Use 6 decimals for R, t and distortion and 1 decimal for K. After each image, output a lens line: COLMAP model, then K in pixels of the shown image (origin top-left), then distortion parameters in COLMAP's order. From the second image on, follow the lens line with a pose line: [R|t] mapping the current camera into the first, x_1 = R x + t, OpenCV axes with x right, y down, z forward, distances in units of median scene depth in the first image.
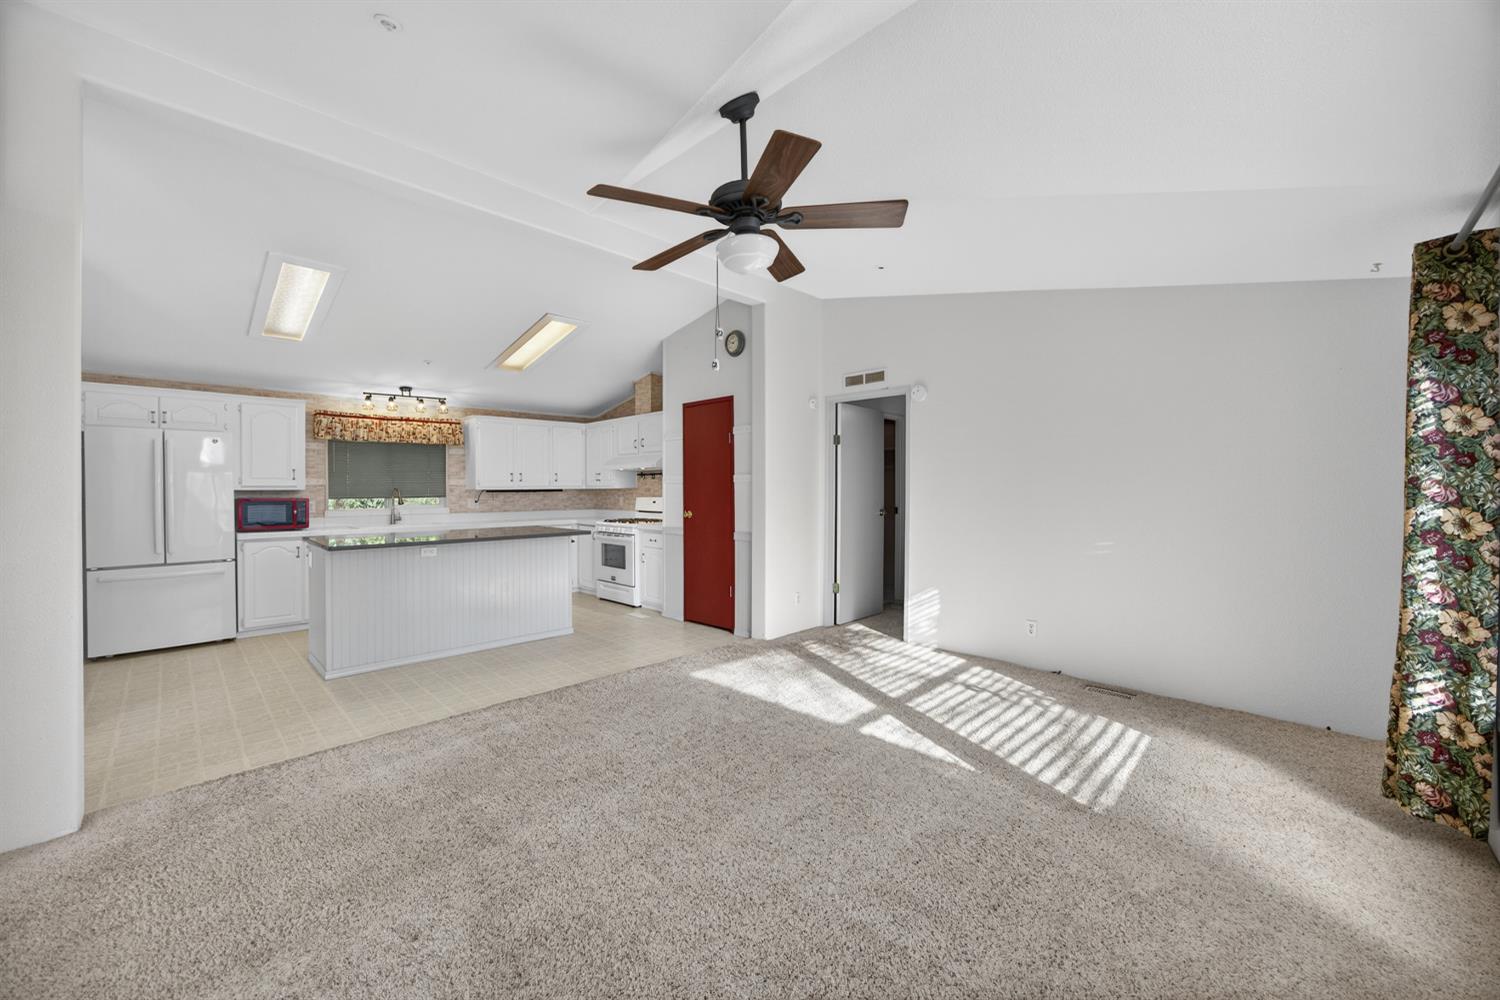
lens RADIAL K [[551.1, 0, 694.1], [0, 551.1, 492.5], [0, 0, 1]] dist [-0.002281, -0.000025]
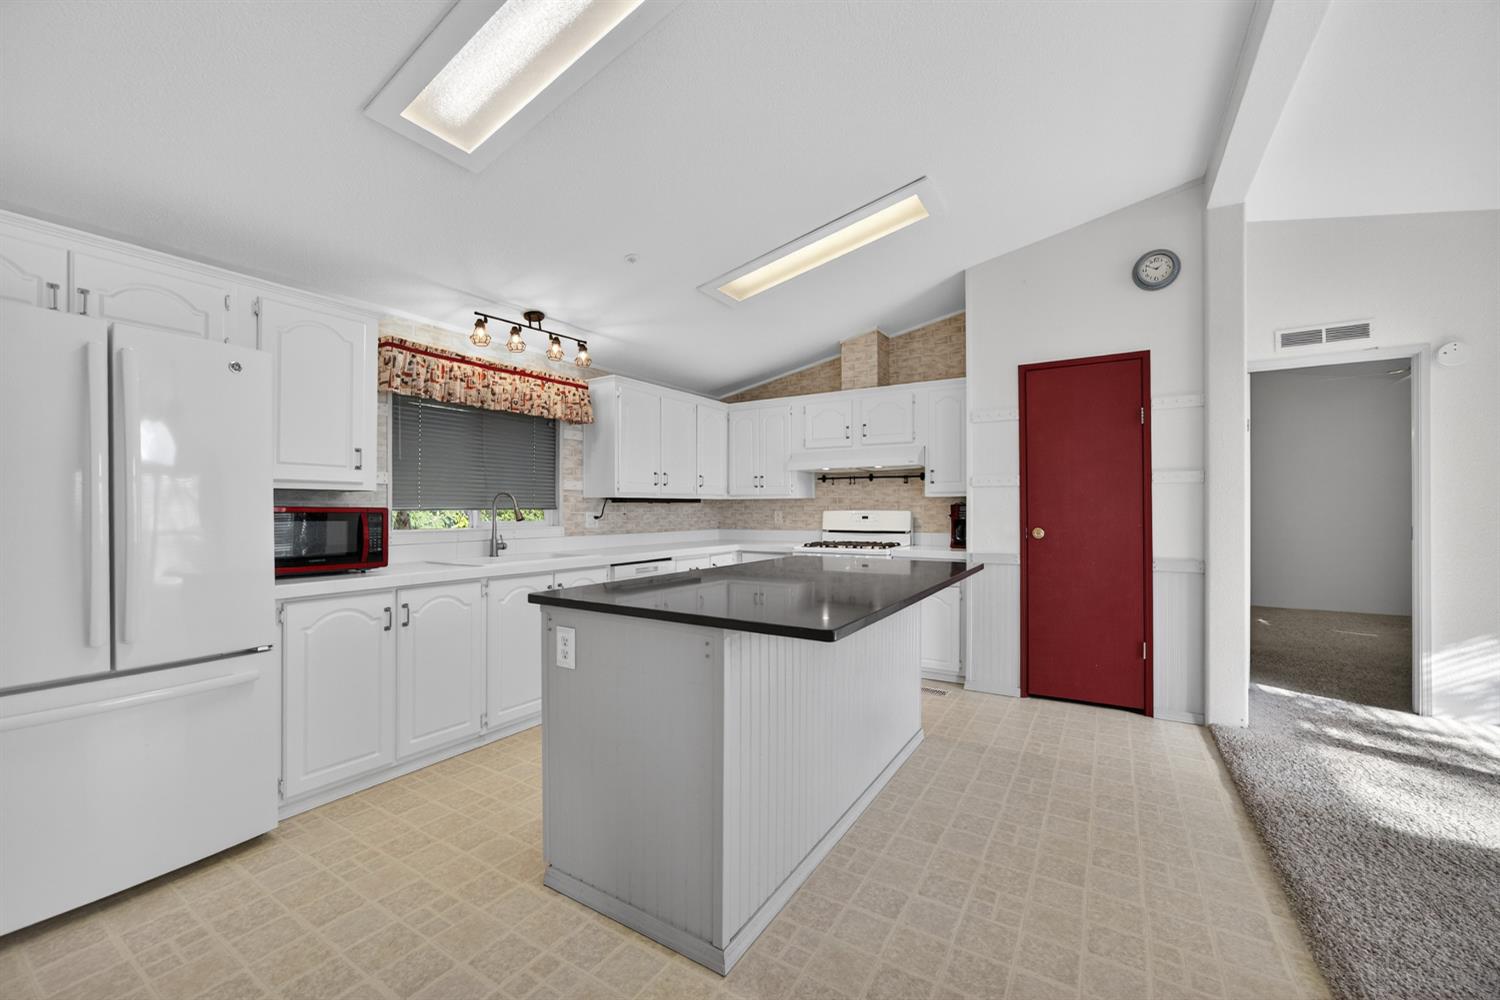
lens RADIAL K [[590.1, 0, 724.4], [0, 590.1, 503.3], [0, 0, 1]] dist [-0.003816, 0.000552]
pose [[0.969691, 0.003157, 0.244313, -0.499109], [0.001210, 0.999842, -0.017724, 0.015148], [-0.244331, 0.017482, 0.969534, 0.382428]]
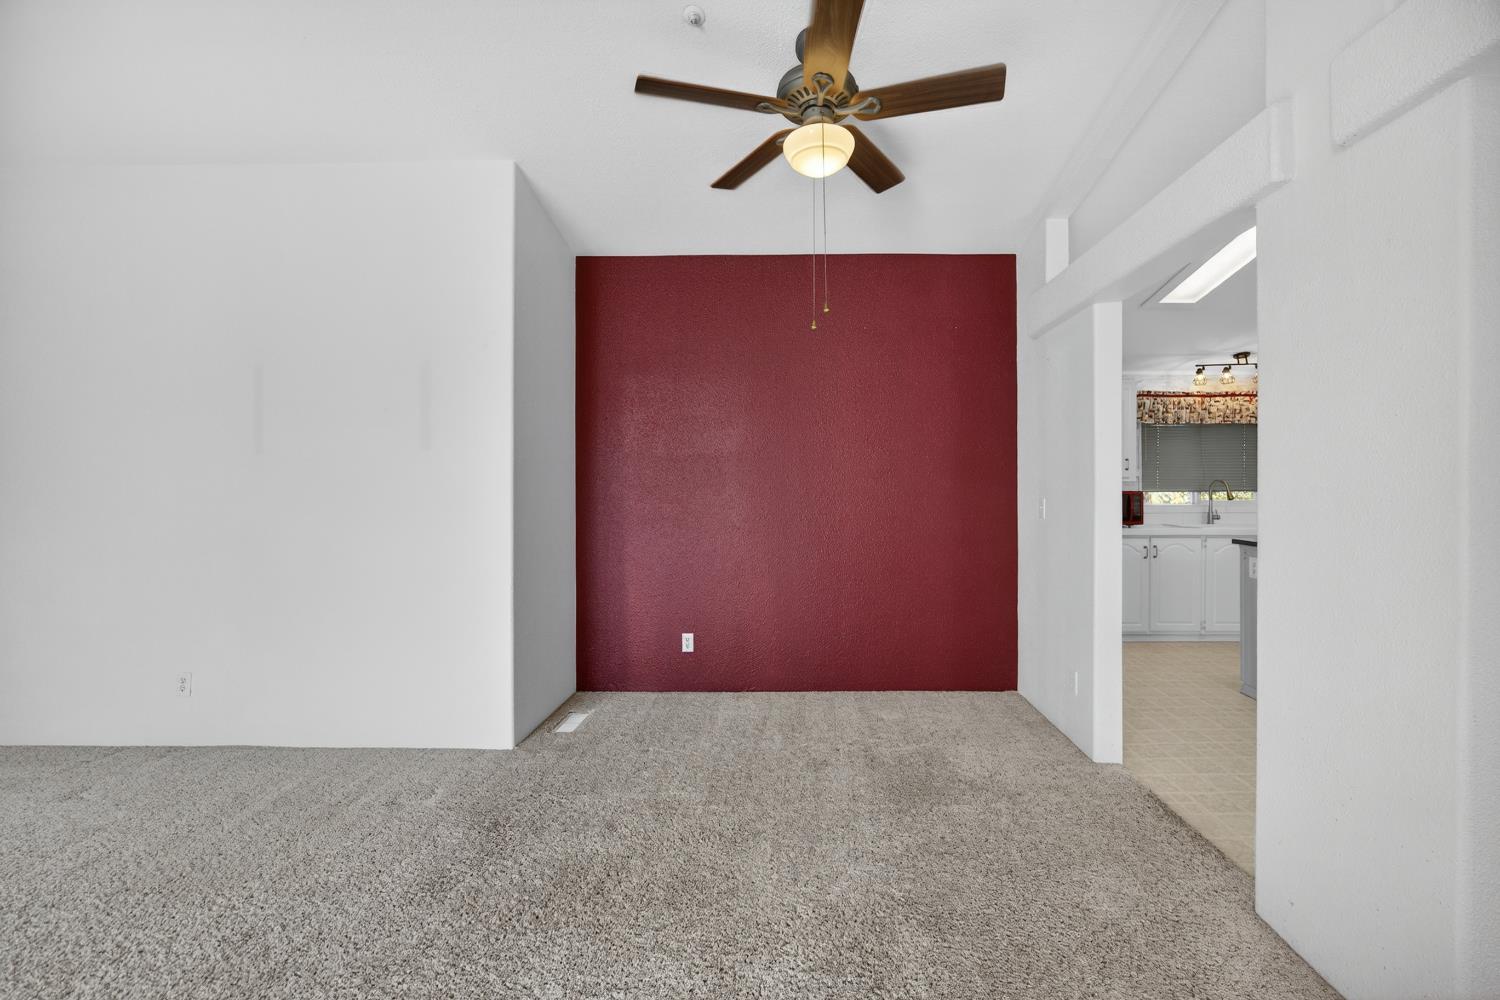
lens RADIAL K [[590.0, 0, 784.2], [0, 590.0, 492.5], [0, 0, 1]] dist [-0.032196, 0.011086]
pose [[0.726515, 0.003297, -0.687142, -0.442478], [-0.005613, 0.999984, -0.001137, 0.016483], [0.687127, 0.004683, 0.726522, -0.070836]]
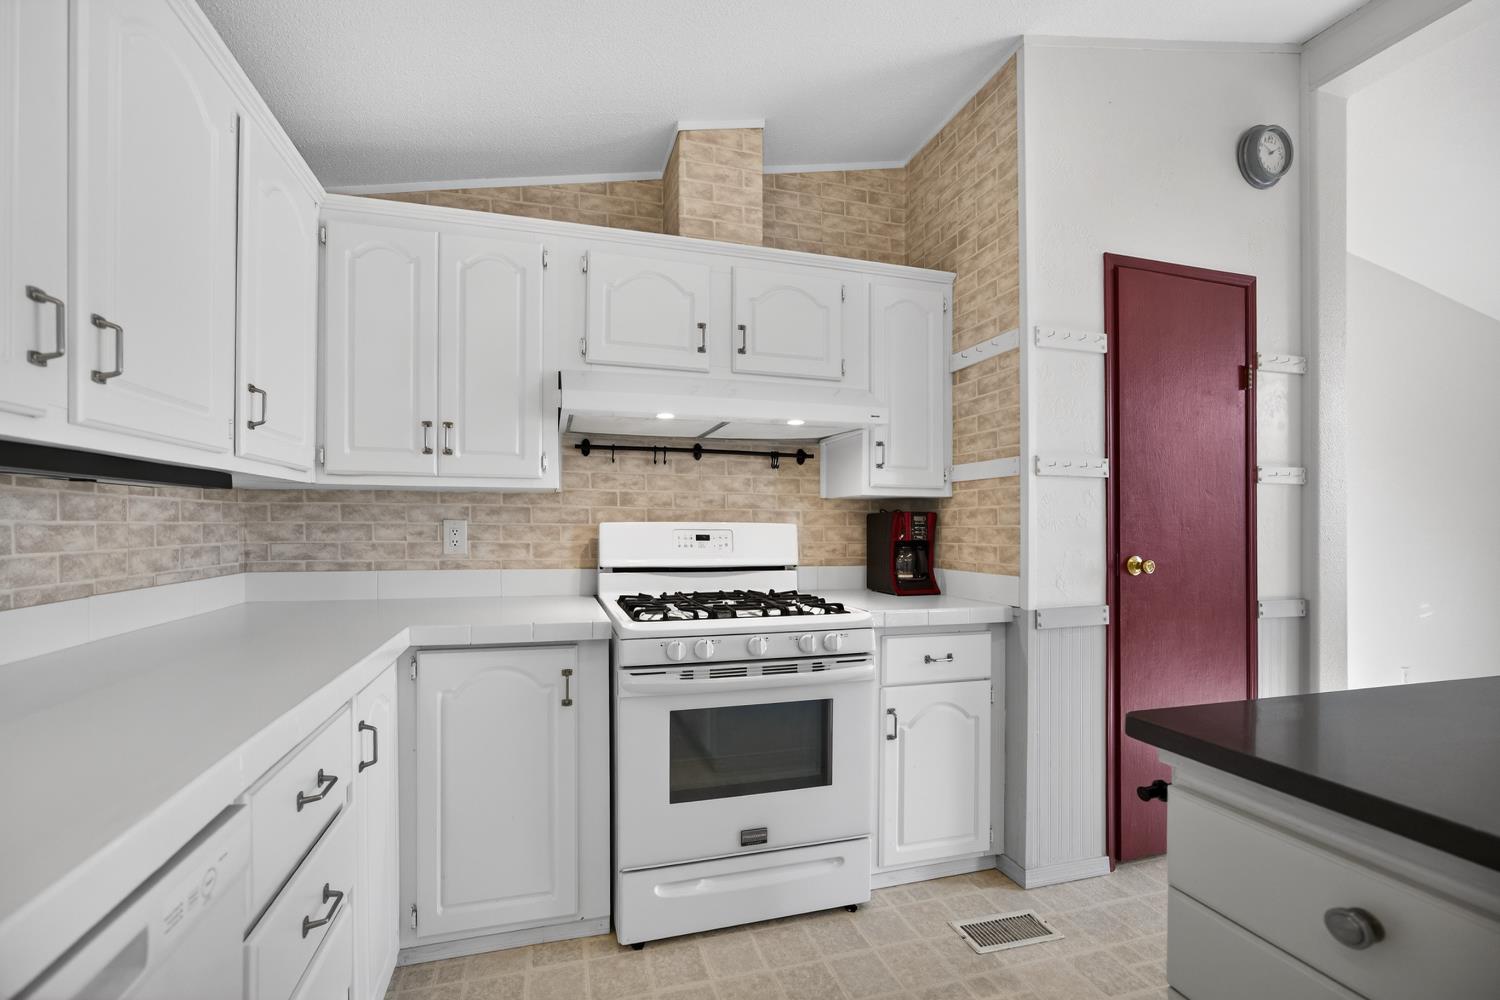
lens RADIAL K [[609.1, 0, 721.7], [0, 609.1, 523.4], [0, 0, 1]] dist [-0.018077, 0.000268]
pose [[0.457225, 0.008386, 0.889311, -0.444853], [-0.000926, 0.999959, -0.008954, 0.015196], [-0.889350, 0.003271, 0.457215, 0.977566]]
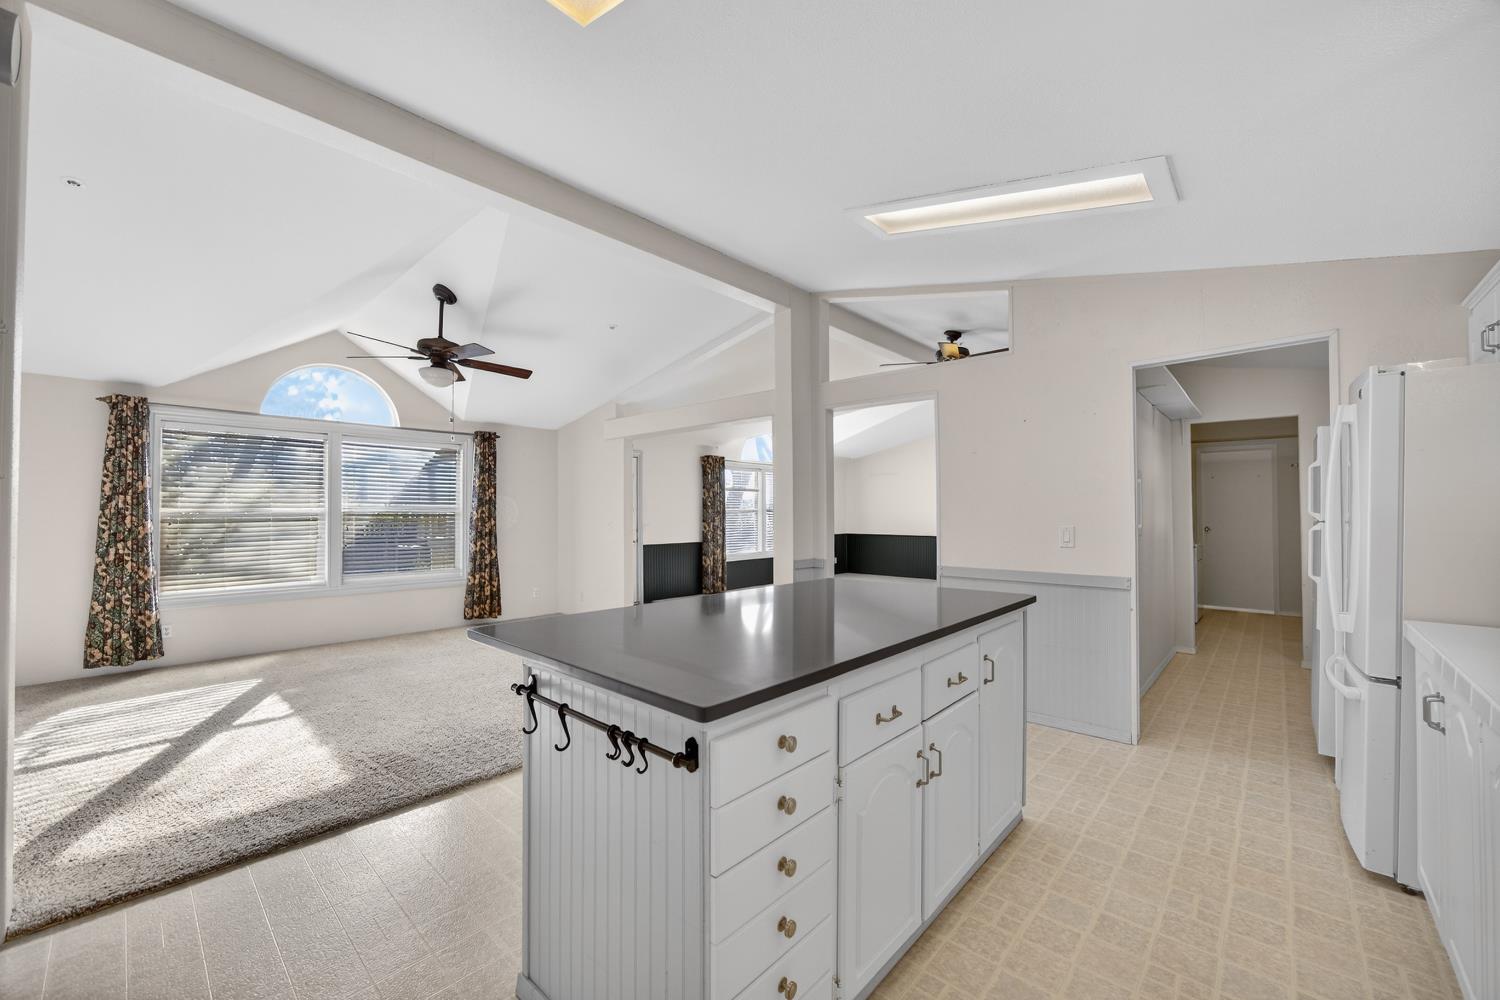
lens RADIAL K [[595.5, 0, 762.2], [0, 595.5, 501.4], [0, 0, 1]] dist [-0.002054, 0.000051]
pose [[-0.995047, 0.002073, -0.099385, -0.279195], [0.003122, 0.999941, -0.010402, -0.003899], [0.099357, -0.010661, -0.994995, 1.158231]]
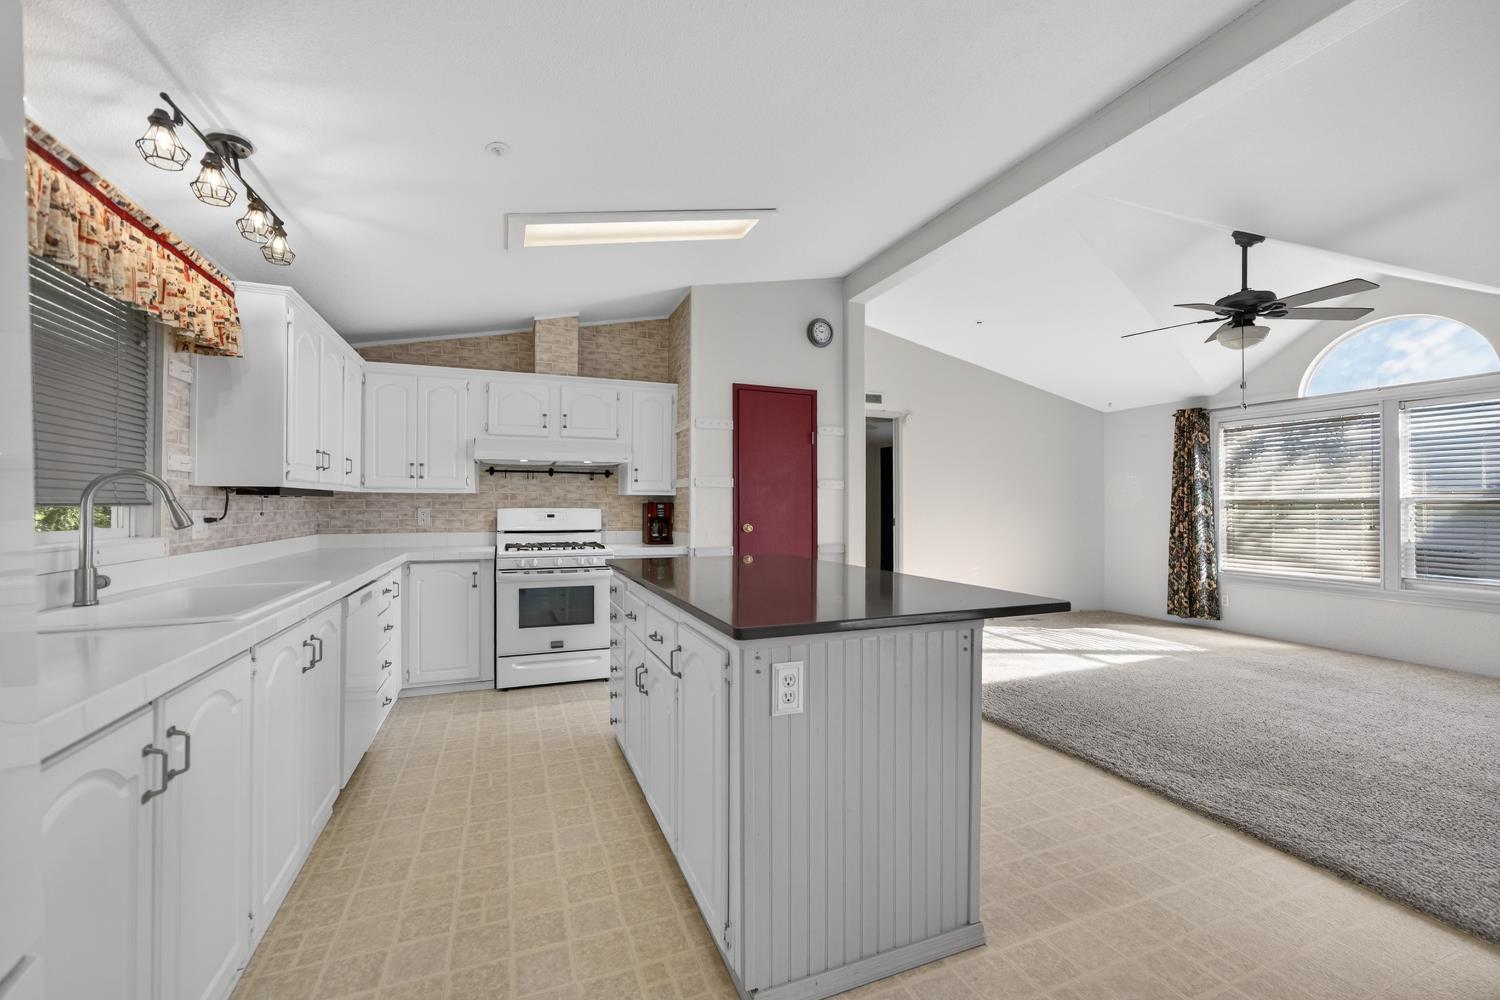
lens RADIAL K [[607.5, 0, 726.7], [0, 607.5, 501.1], [0, 0, 1]] dist [-0.008802, 0.000865]
pose [[0.386547, 0.011925, 0.922193, -0.748592], [0.003124, 0.999894, -0.014239, 0.013366], [-0.922265, 0.008385, 0.386468, 0.642730]]
